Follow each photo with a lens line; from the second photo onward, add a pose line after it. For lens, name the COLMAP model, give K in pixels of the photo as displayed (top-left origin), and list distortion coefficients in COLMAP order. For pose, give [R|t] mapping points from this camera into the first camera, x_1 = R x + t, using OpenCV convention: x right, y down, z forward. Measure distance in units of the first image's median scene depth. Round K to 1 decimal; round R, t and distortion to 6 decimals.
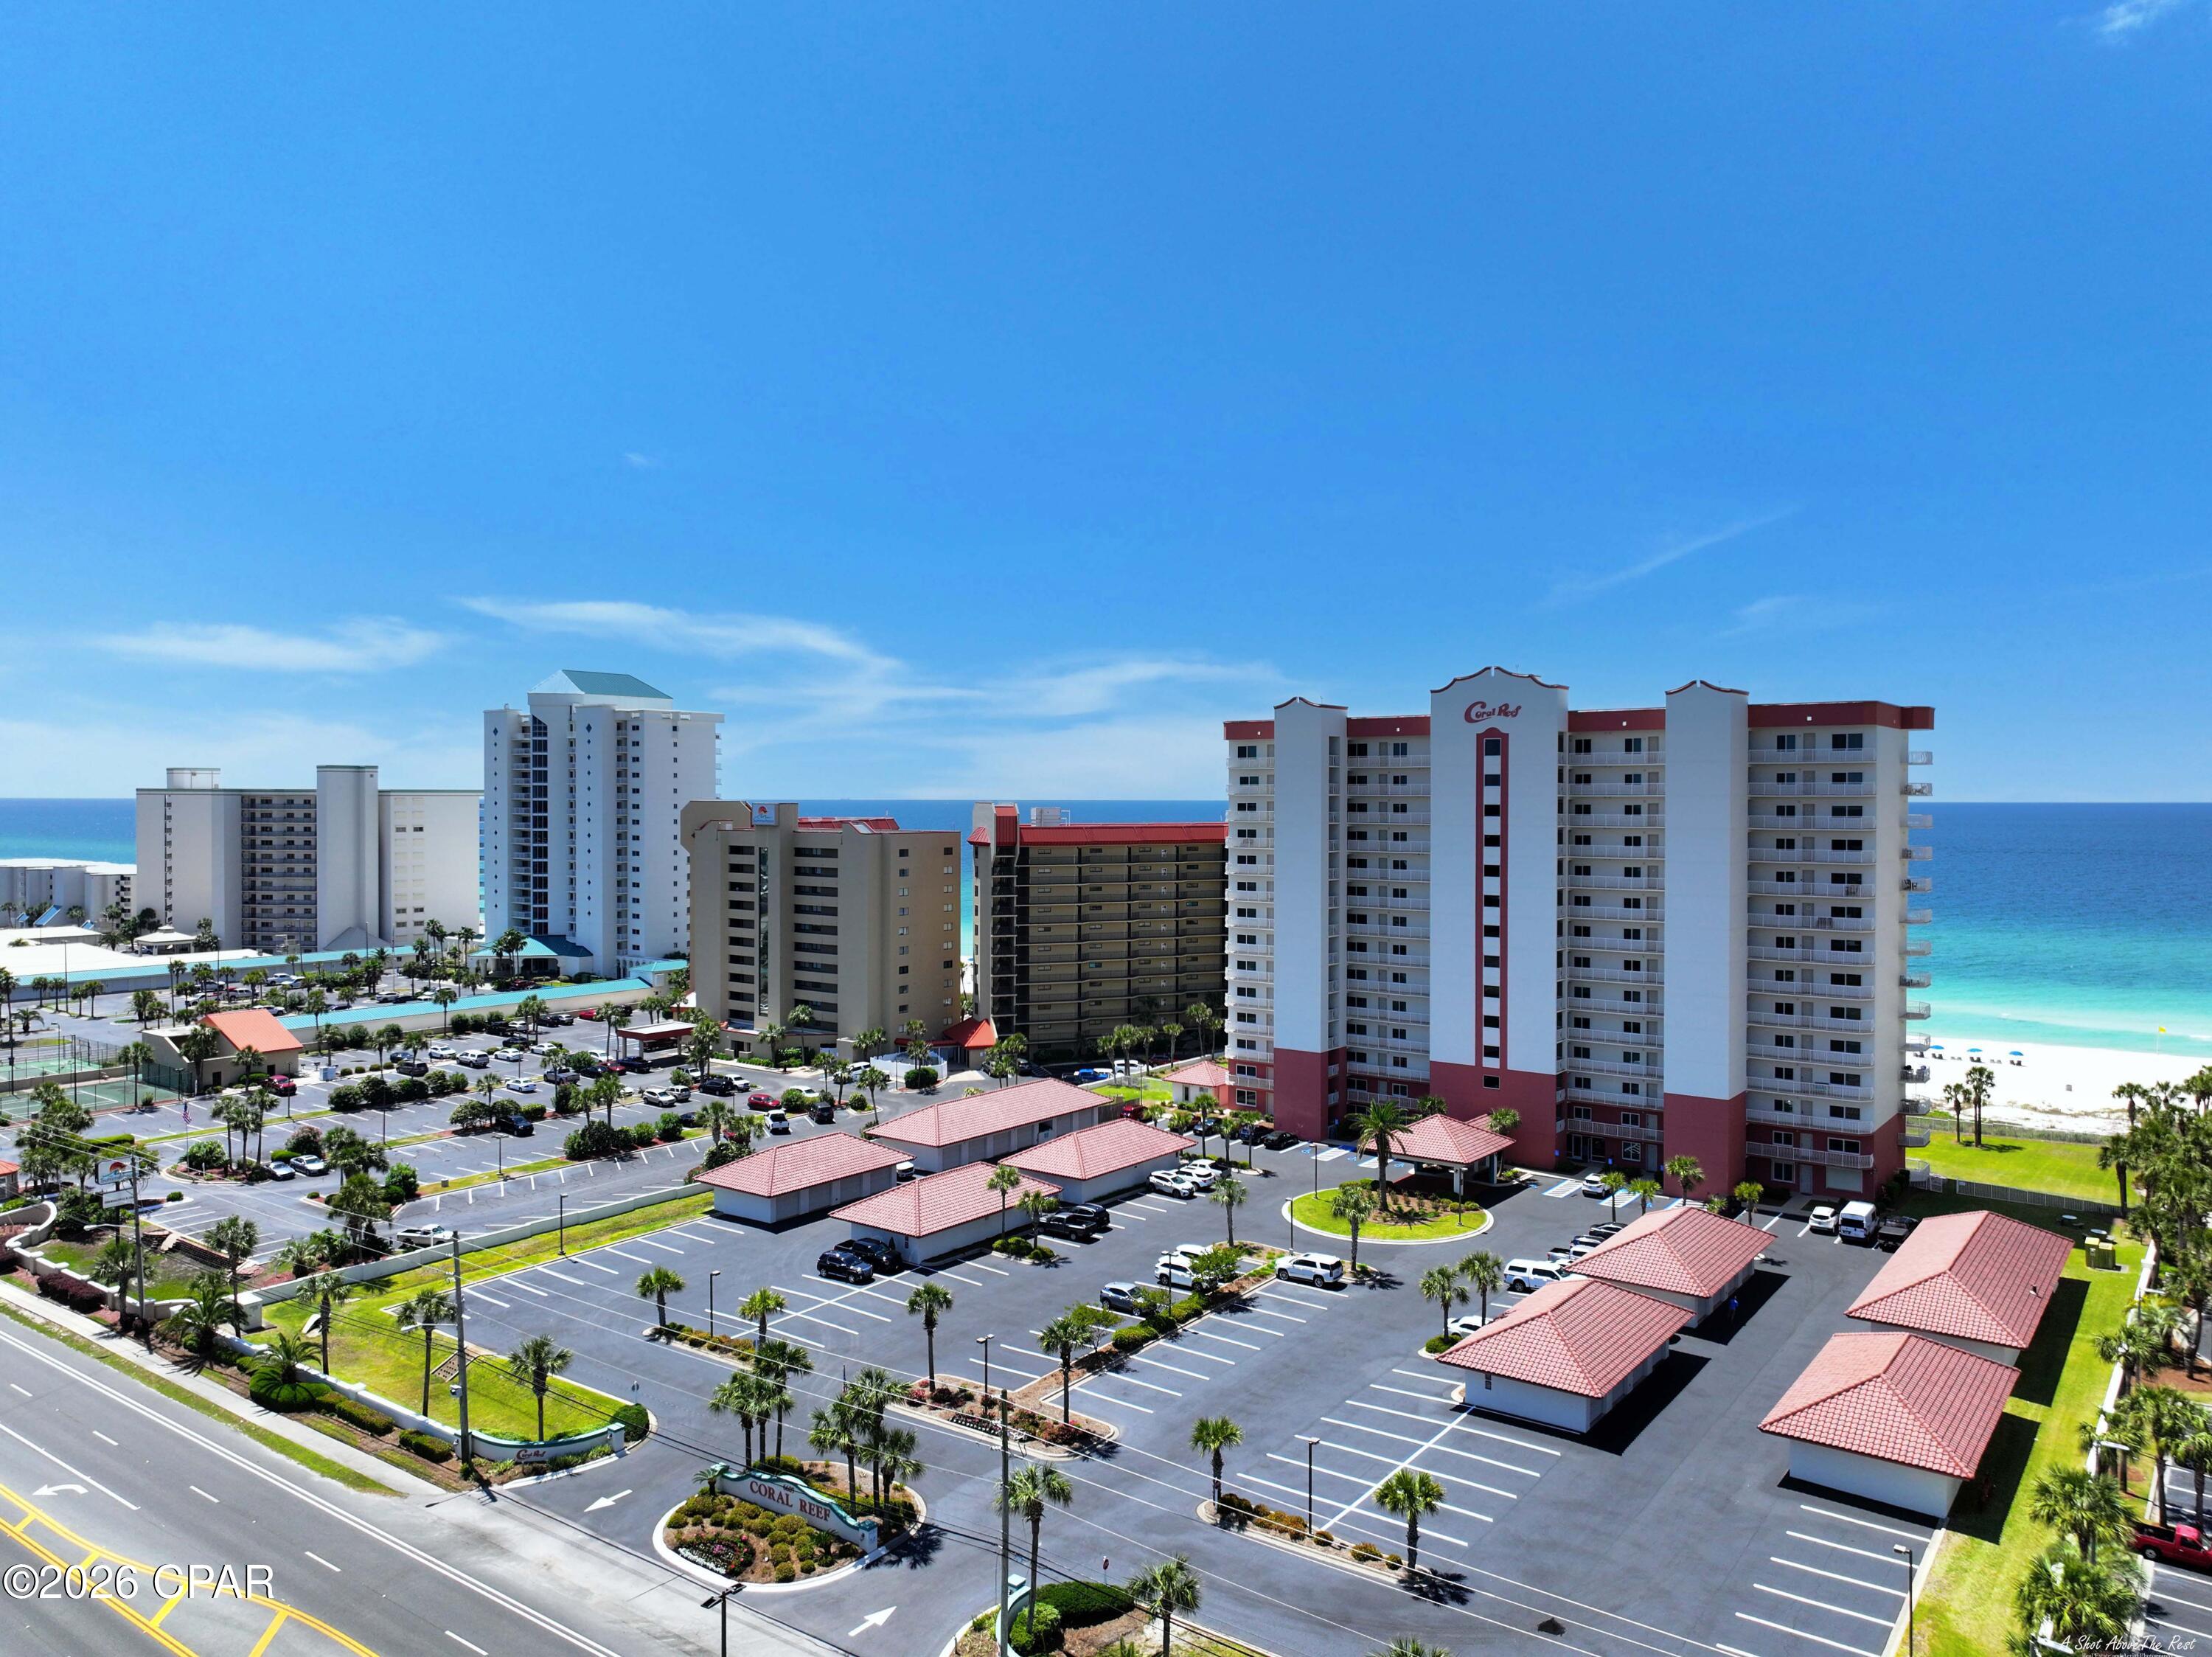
lens RADIAL K [[1557.6, 0, 1112.2], [0, 1557.6, 806.5], [0, 0, 1]] dist [-0.002372, 0.015847]
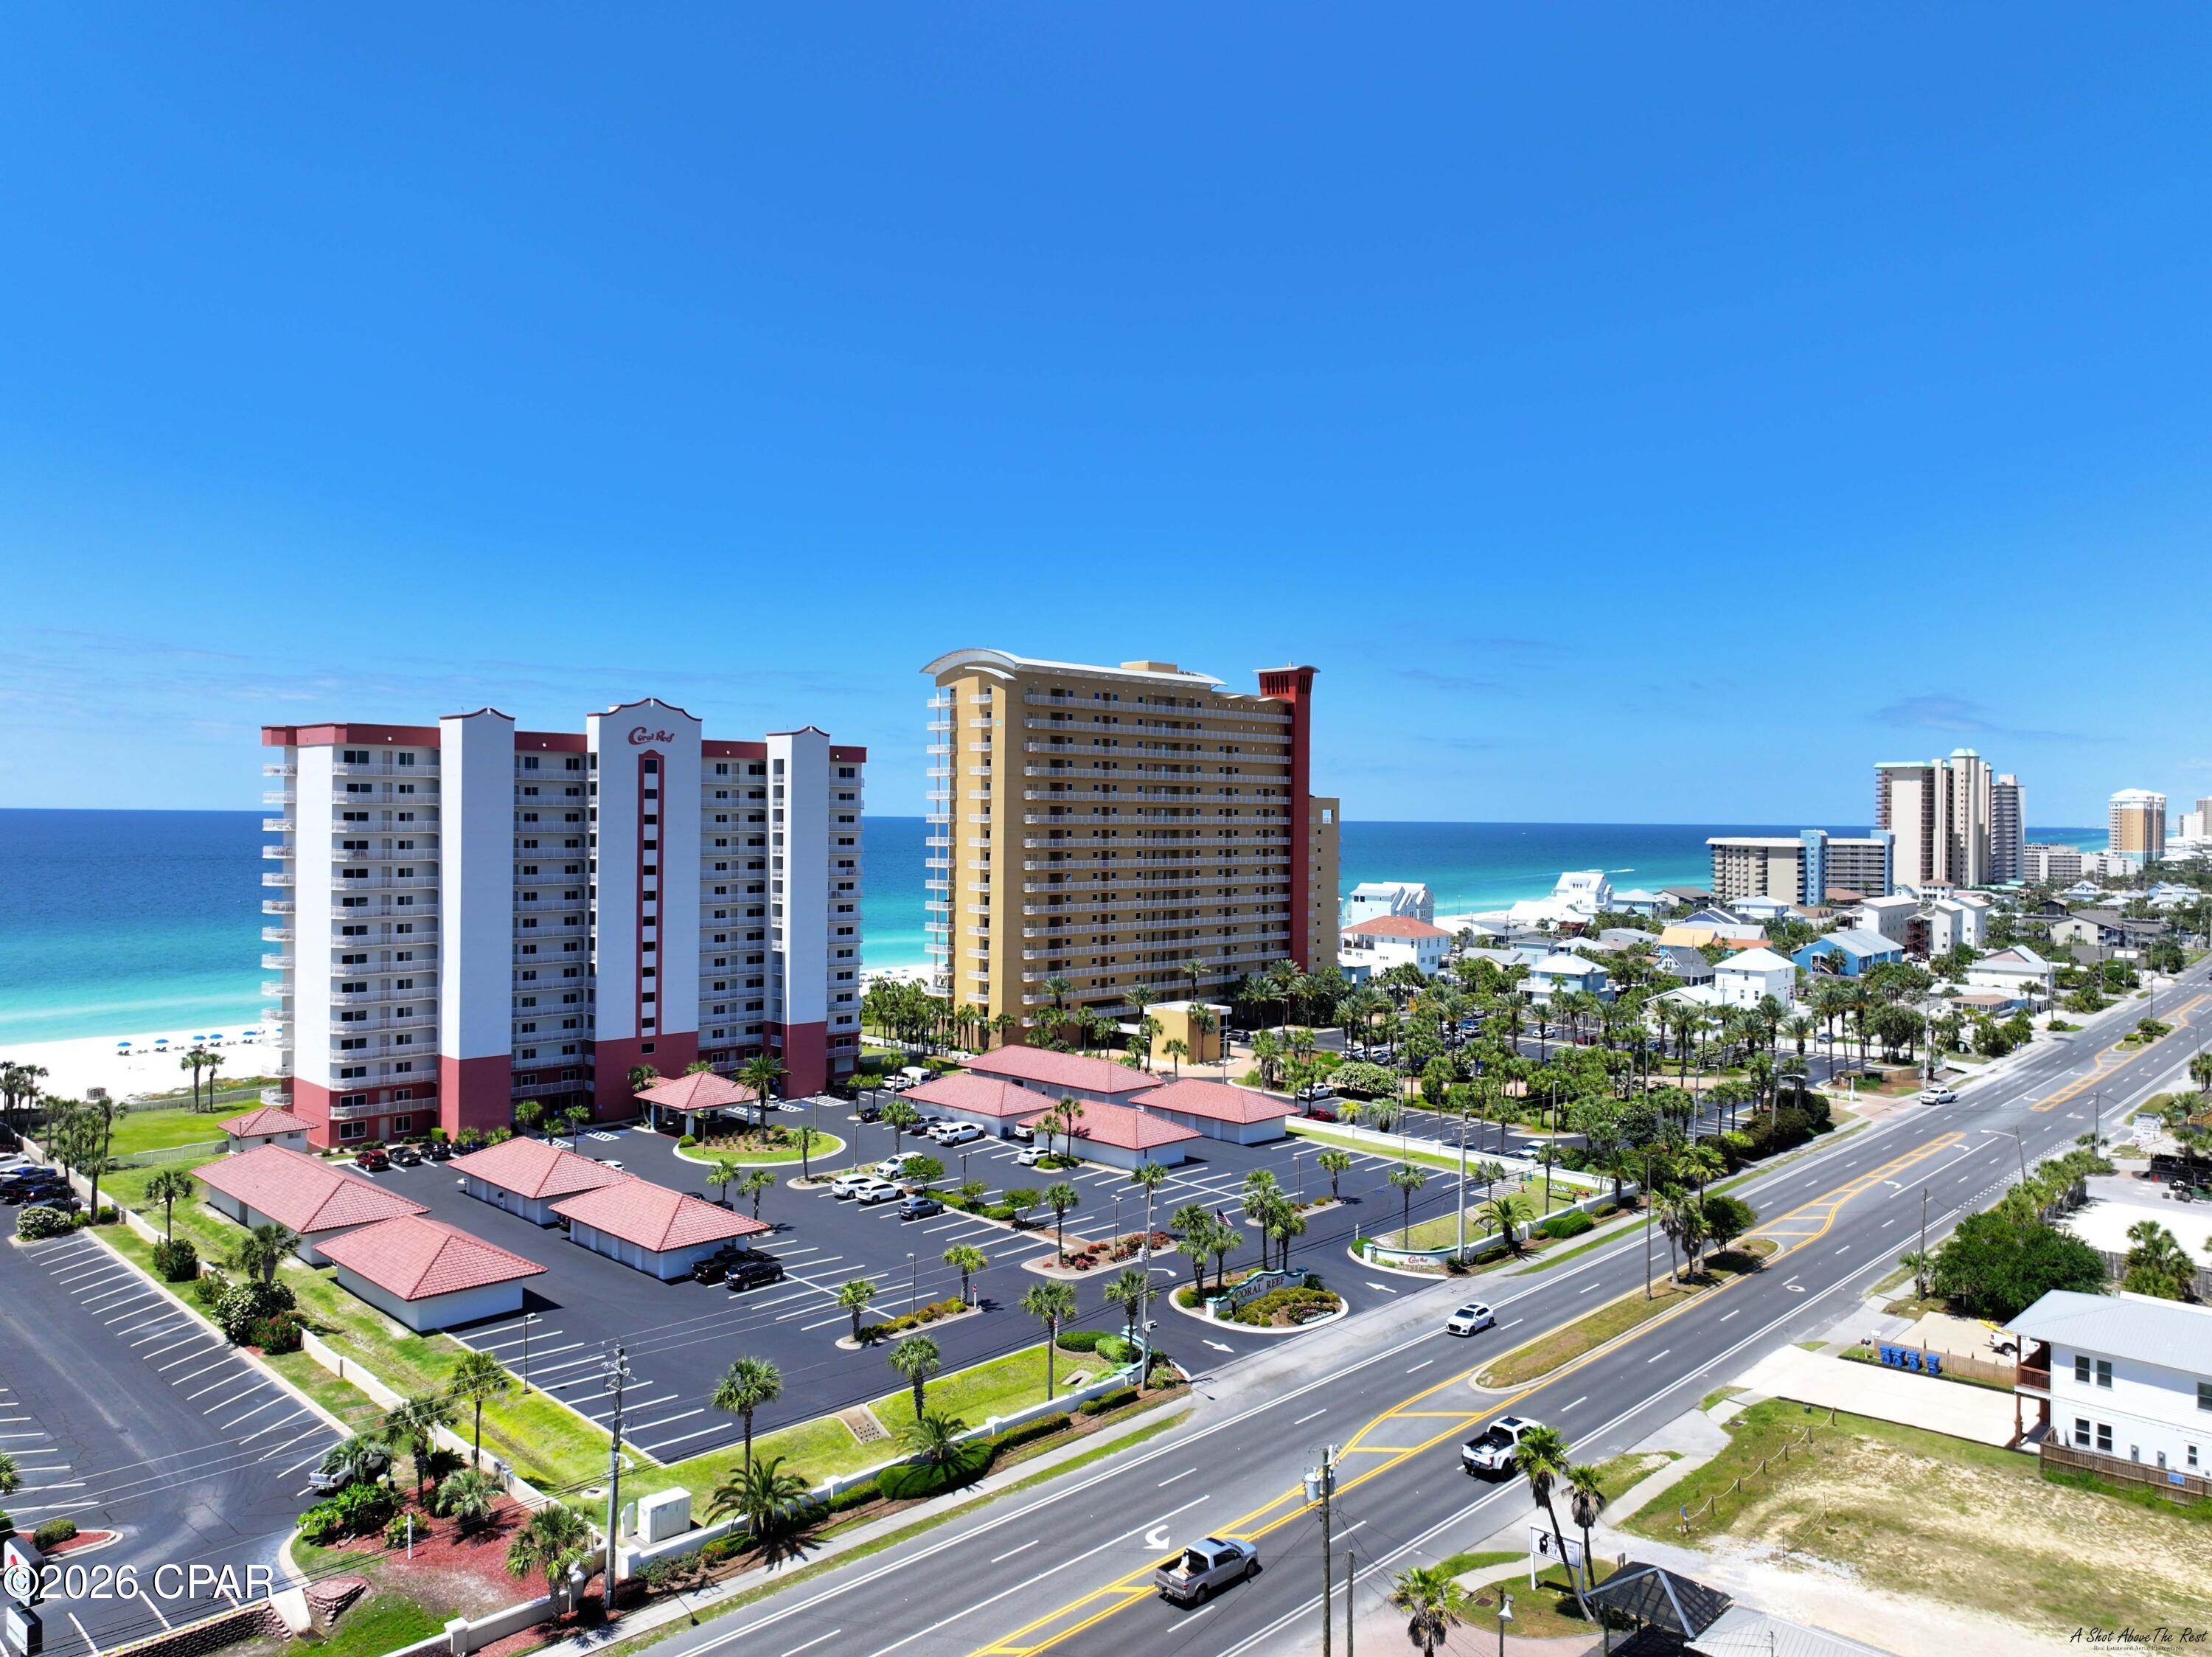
lens RADIAL K [[1557.6, 0, 1101.6], [0, 1557.6, 825.0], [0, 0, 1]] dist [-0.002372, 0.015847]
pose [[0.136318, -0.007772, 0.990635, -0.875183], [-0.000629, 0.999968, 0.007931, -0.002808], [-0.990665, -0.001704, 0.136309, 0.491599]]
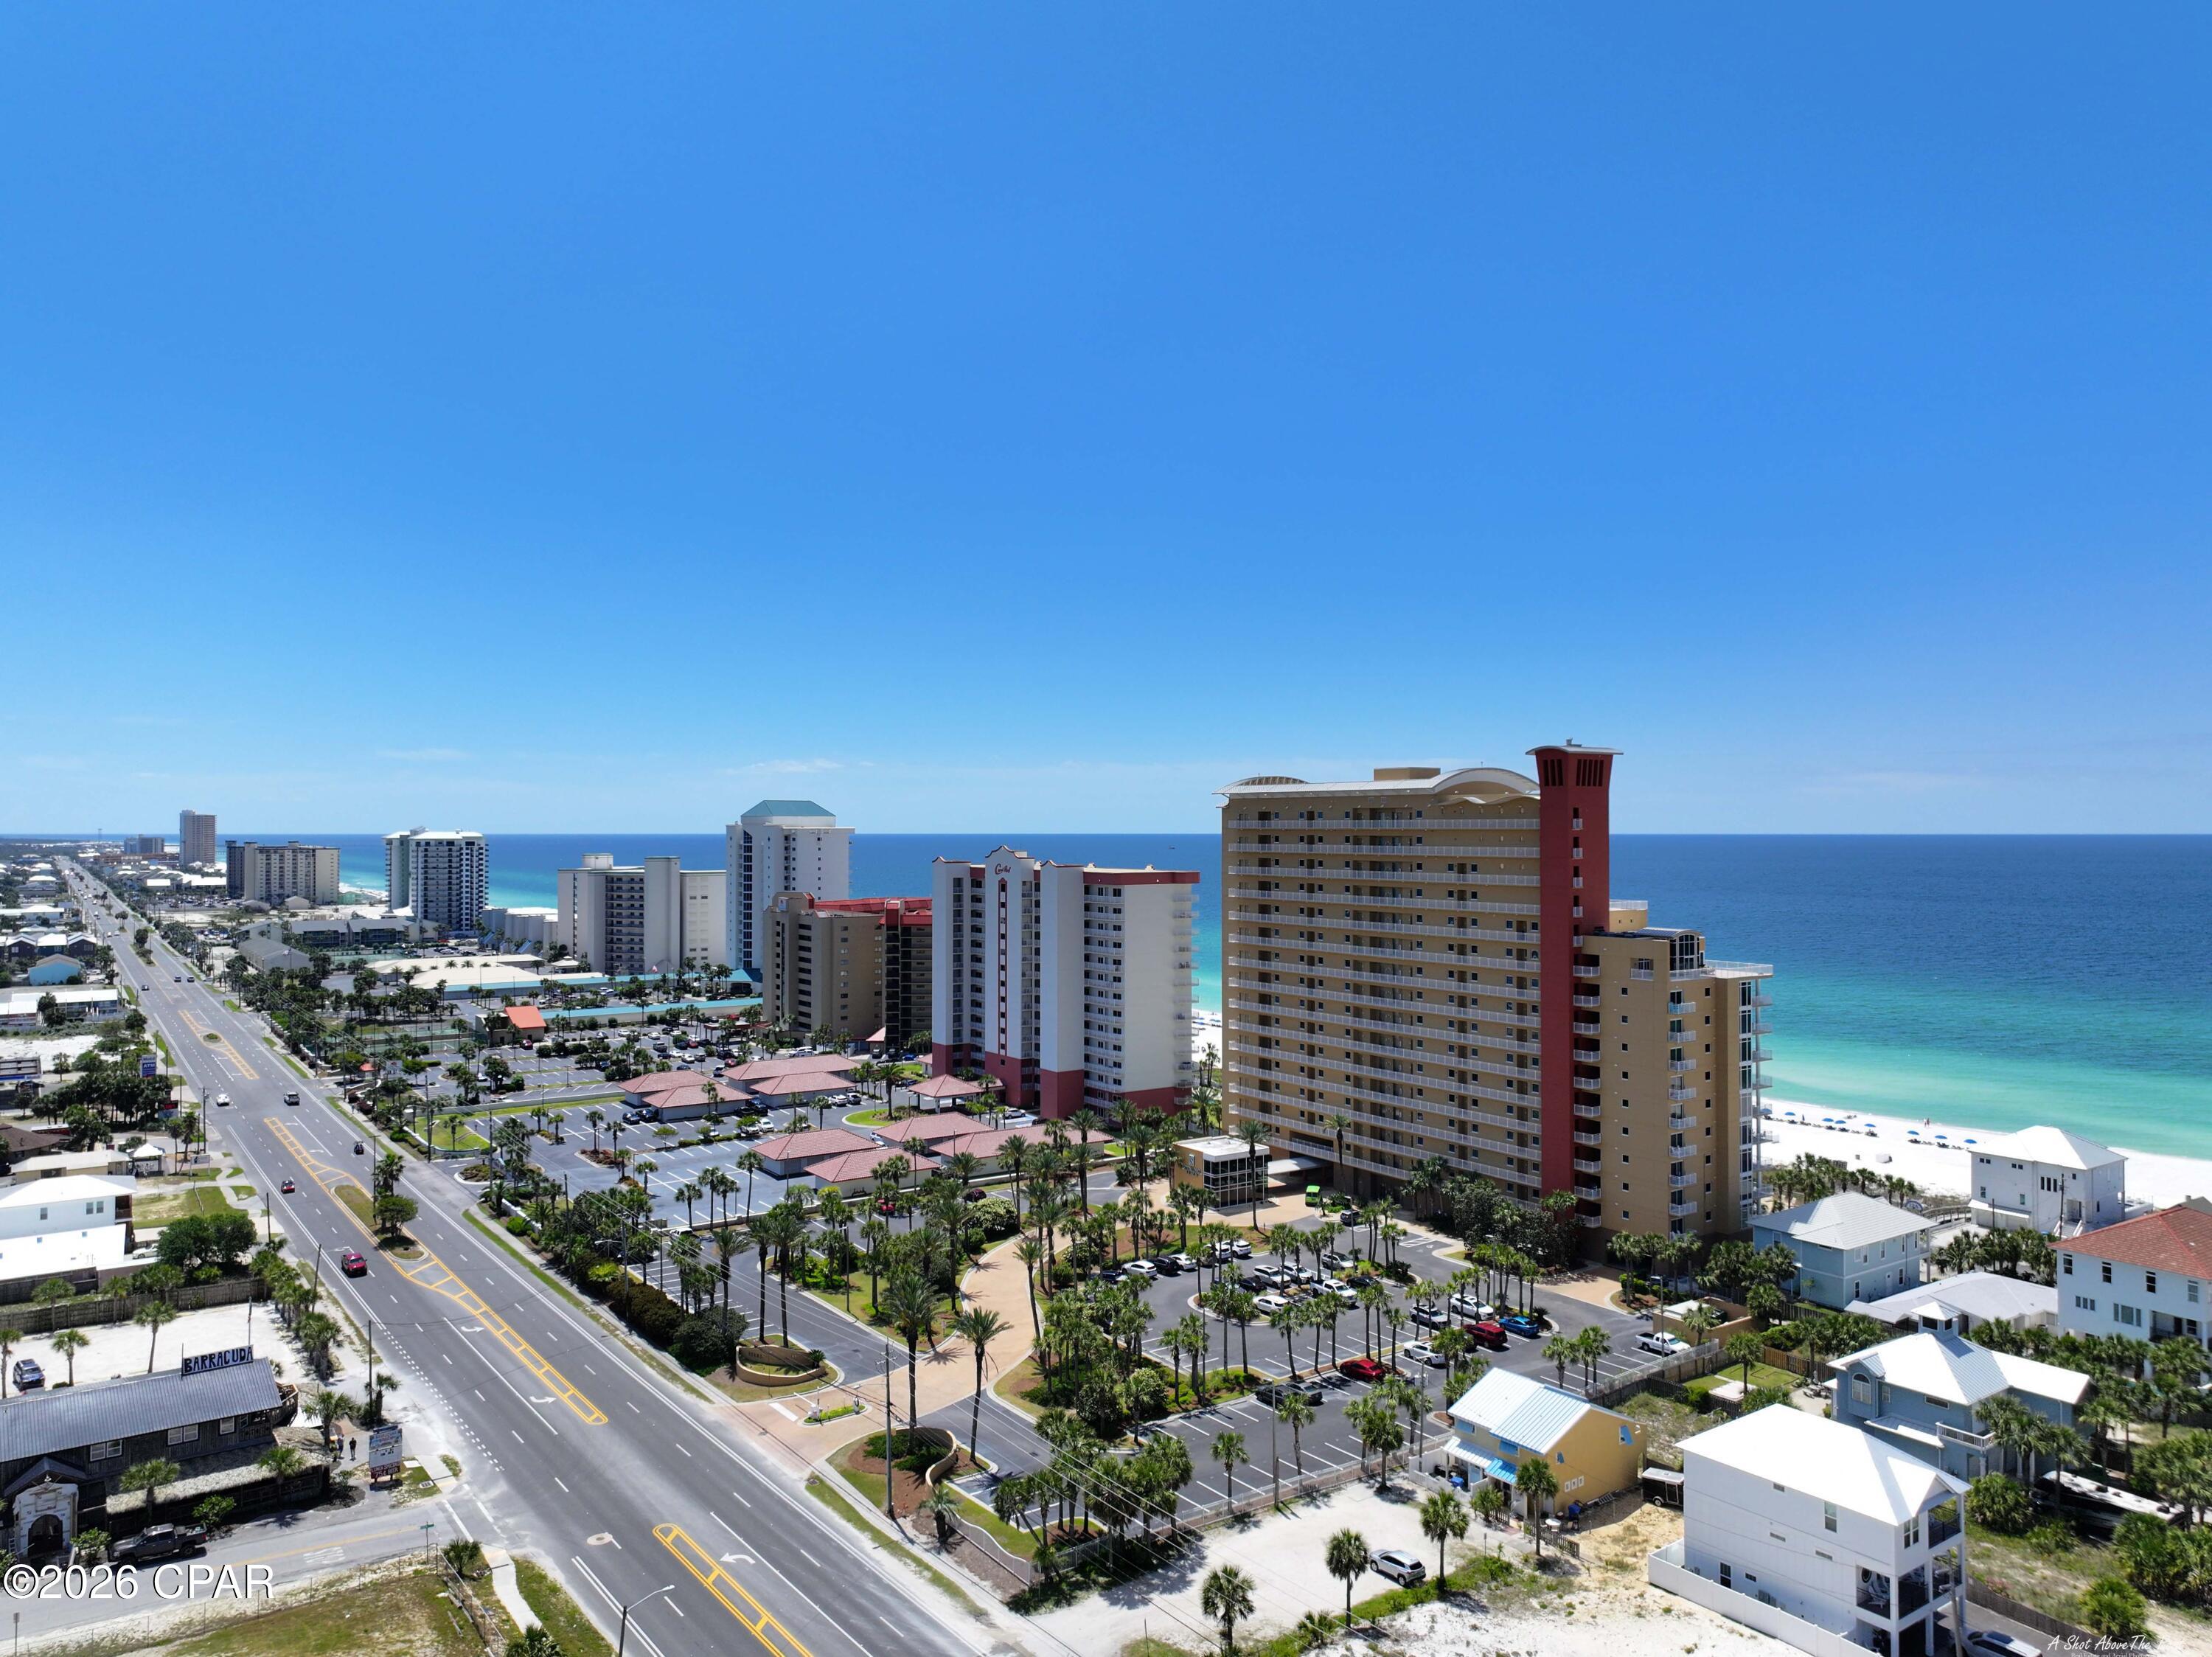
lens RADIAL K [[1557.6, 0, 1103.3], [0, 1557.6, 830.5], [0, 0, 1]] dist [-0.002372, 0.015847]
pose [[0.945821, -0.002961, -0.324674, 0.972095], [0.001457, 0.999987, -0.004877, -0.098180], [0.324685, 0.004140, 0.945813, -0.764116]]
